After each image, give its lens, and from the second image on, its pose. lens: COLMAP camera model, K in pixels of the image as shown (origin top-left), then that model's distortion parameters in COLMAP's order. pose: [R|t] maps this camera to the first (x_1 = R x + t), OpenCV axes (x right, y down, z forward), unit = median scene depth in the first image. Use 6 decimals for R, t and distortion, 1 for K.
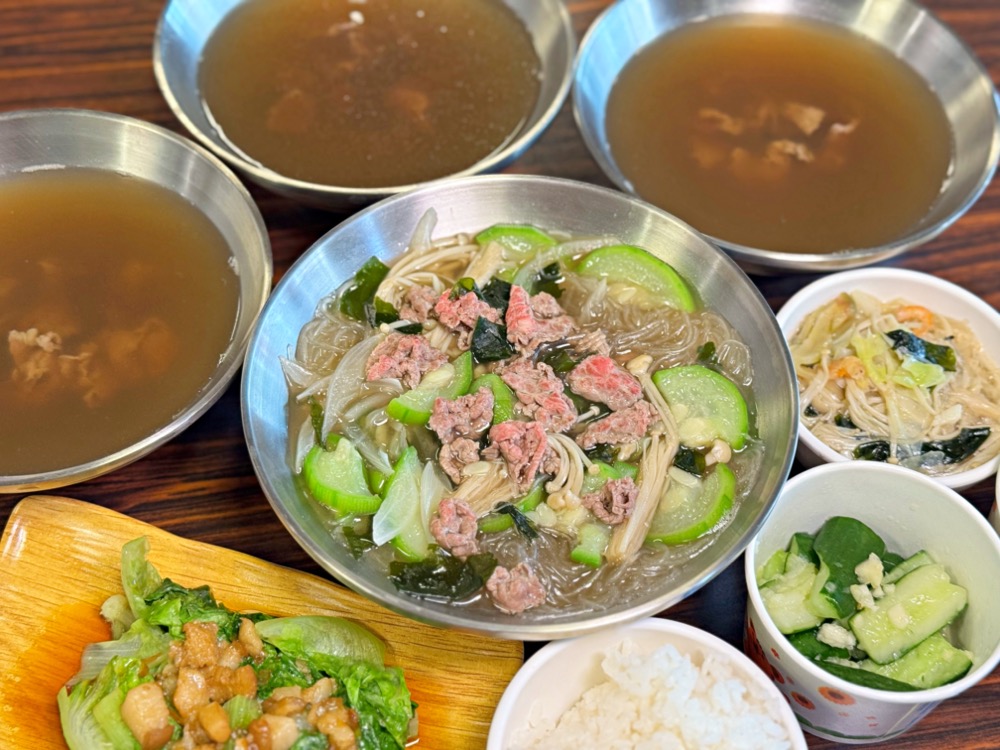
lens RADIAL K [[1580.8, 0, 468.3], [0, 1580.8, 390.6], [0, 0, 1]] dist [0.123189, 0.000000]
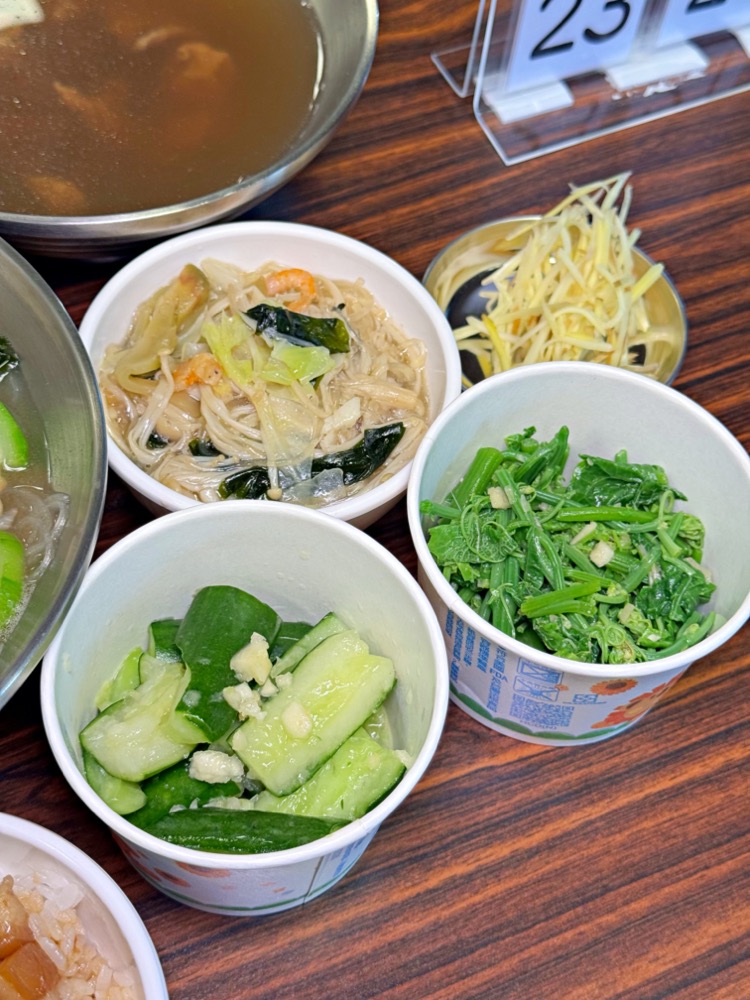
lens RADIAL K [[1580.8, 0, 383.2], [0, 1580.8, 502.5], [0, 0, 1]] dist [0.123189, 0.000000]
pose [[0.970317, -0.172333, 0.169667, 0.198183], [0.166336, 0.984848, 0.049060, 0.022754], [-0.175551, -0.019382, 0.984280, 0.321901]]
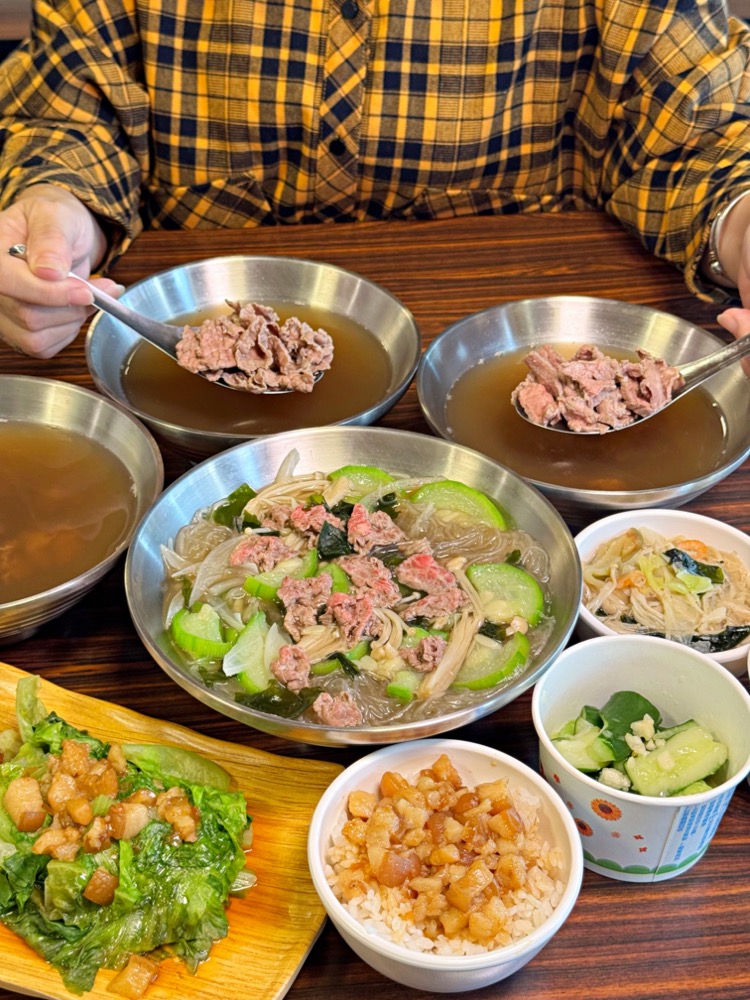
lens RADIAL K [[1580.8, 0, 330.3], [0, 1580.8, 464.5], [0, 0, 1]] dist [0.123189, 0.000000]
pose [[0.998241, 0.028782, -0.051829, 0.074471], [-0.042452, 0.957279, -0.286033, 0.266825], [0.041383, 0.287730, 0.956817, -0.186126]]
